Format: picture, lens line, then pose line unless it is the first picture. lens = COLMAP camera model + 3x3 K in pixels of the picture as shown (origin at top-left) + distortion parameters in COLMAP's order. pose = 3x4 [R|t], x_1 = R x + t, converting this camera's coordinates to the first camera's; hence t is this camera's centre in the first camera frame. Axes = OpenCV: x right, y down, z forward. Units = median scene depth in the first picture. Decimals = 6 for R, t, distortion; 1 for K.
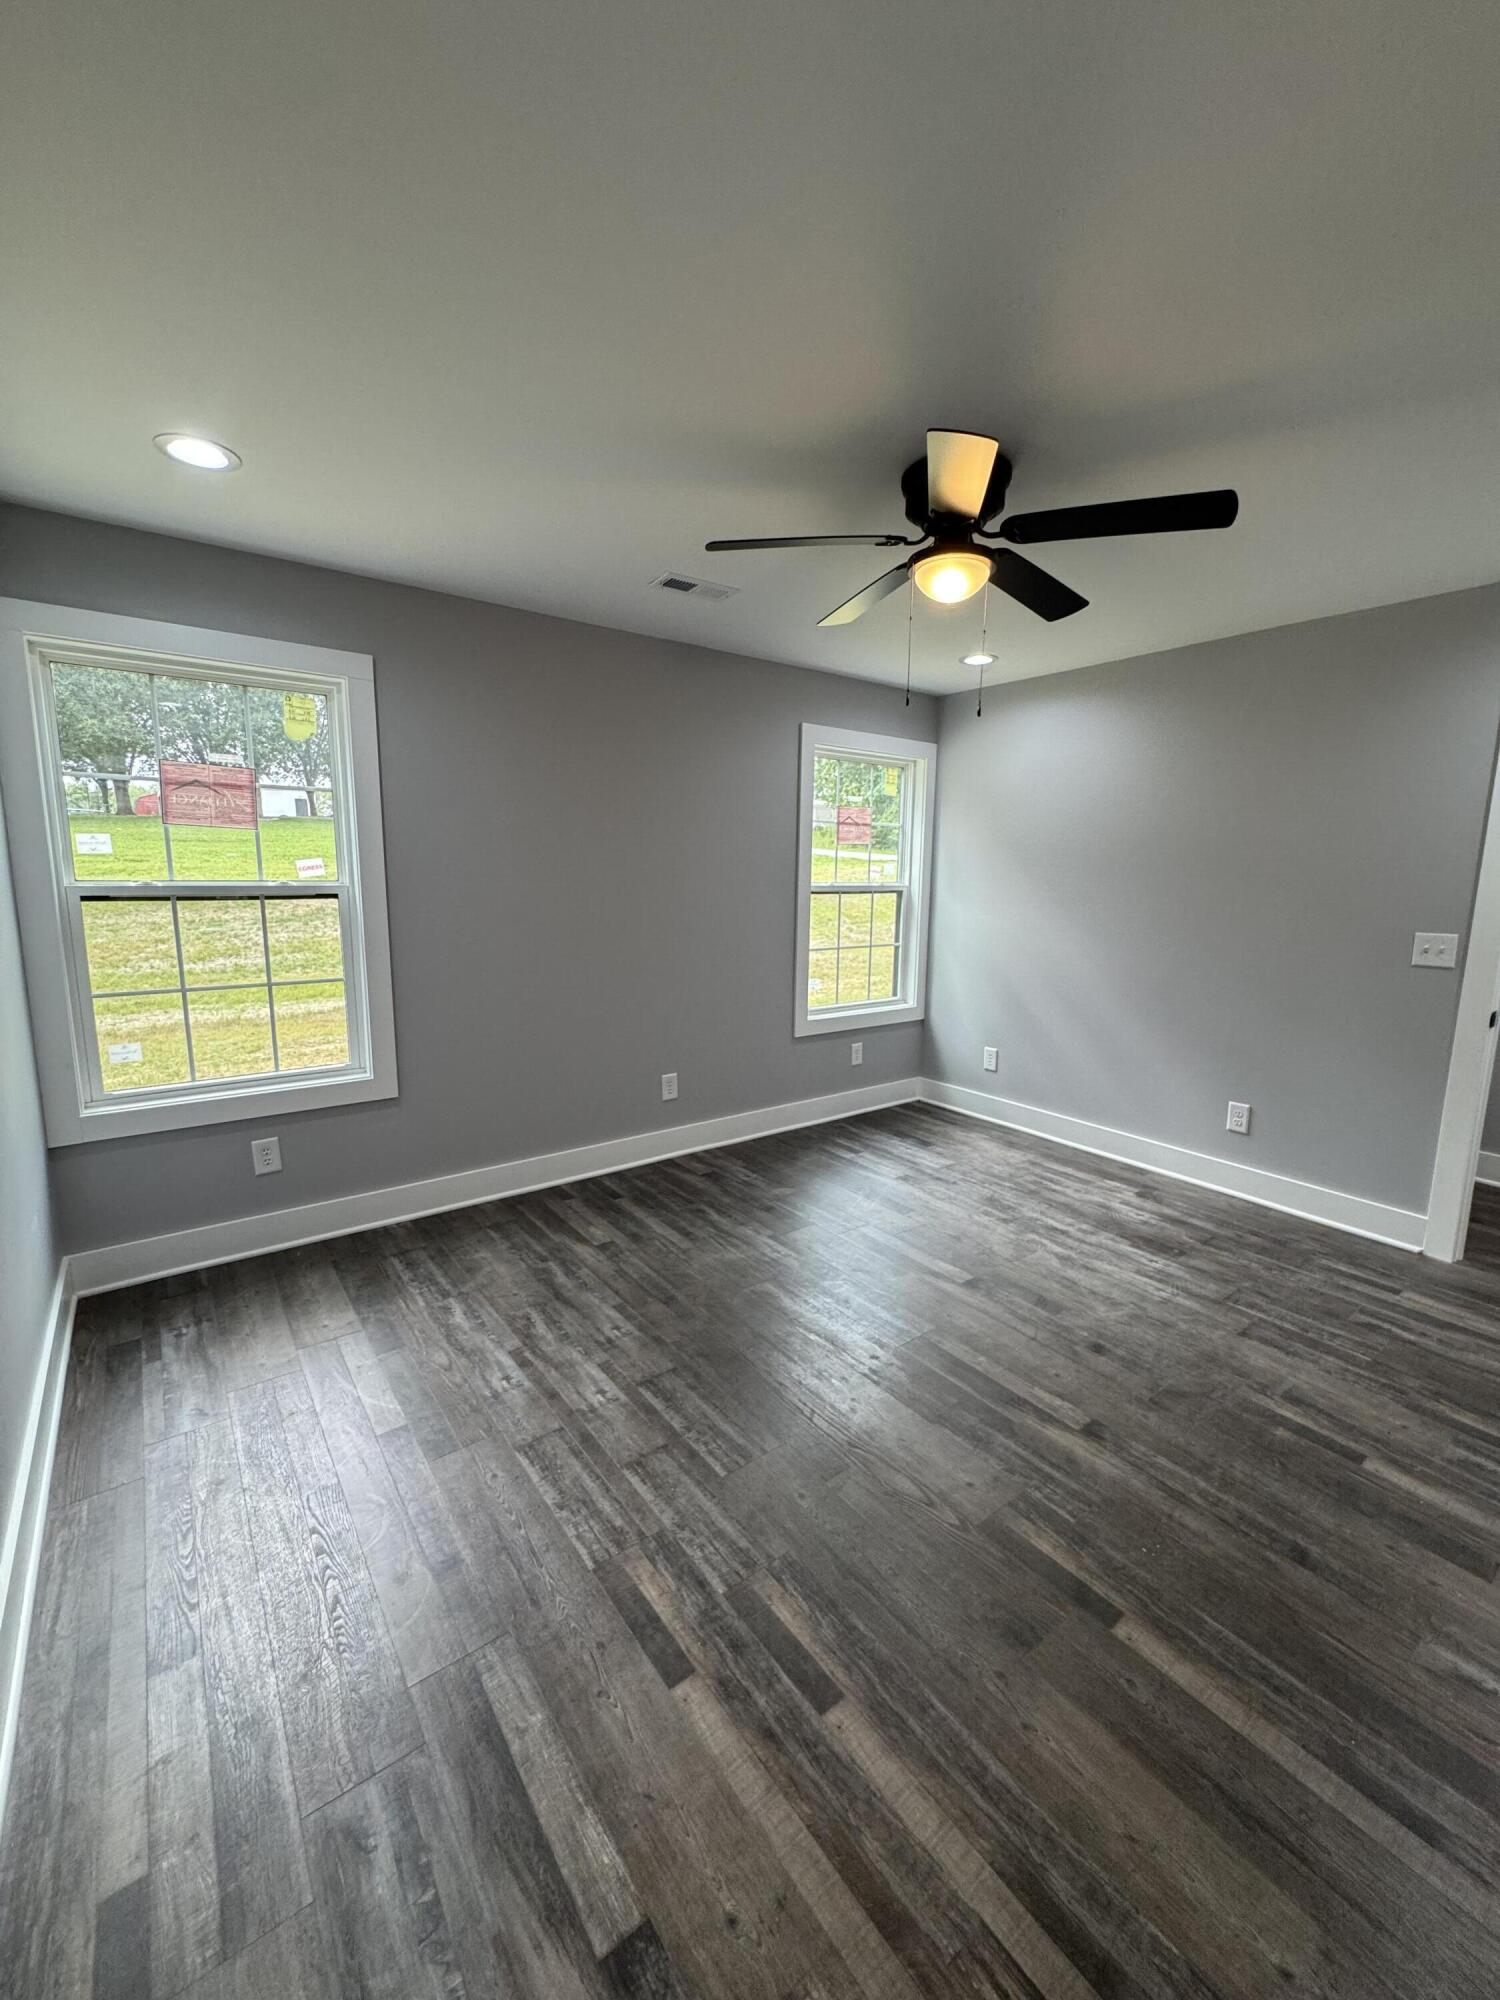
lens RADIAL K [[803.4, 0, 748.4], [0, 803.4, 995.7], [0, 0, 1]] dist [-0.002619, 0.000049]
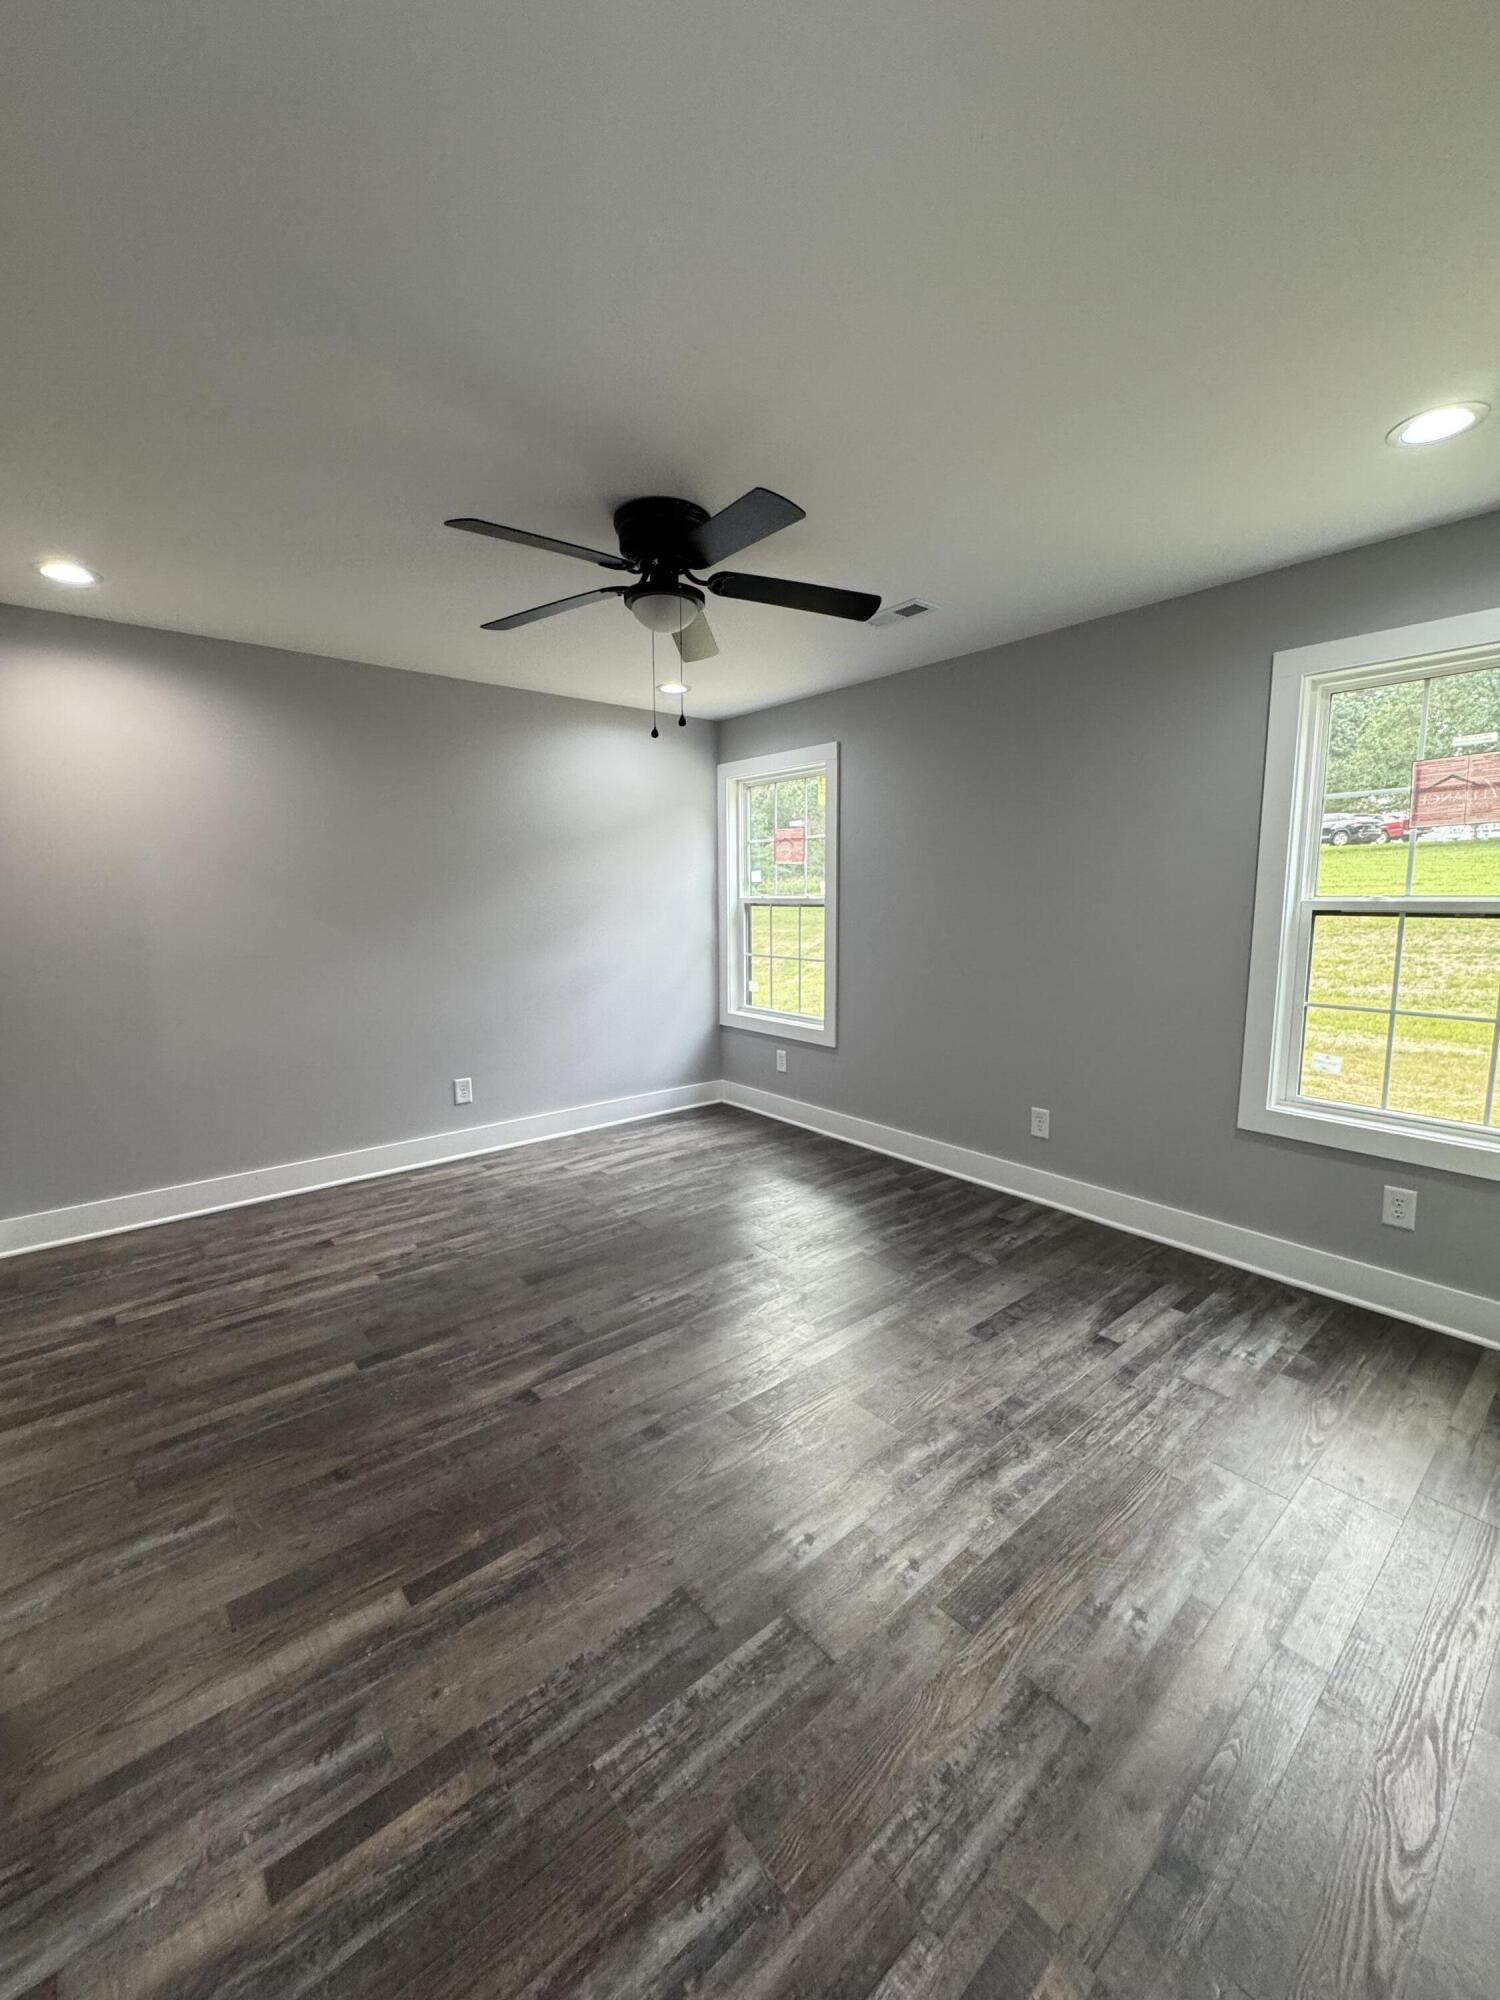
lens RADIAL K [[803.4, 0, 757.2], [0, 803.4, 993.2], [0, 0, 1]] dist [-0.002619, 0.000049]
pose [[0.056199, 0.113283, -0.991972, 1.159678], [-0.147558, 0.983574, 0.103964, -0.115875], [0.987455, 0.140531, 0.071992, 0.920703]]
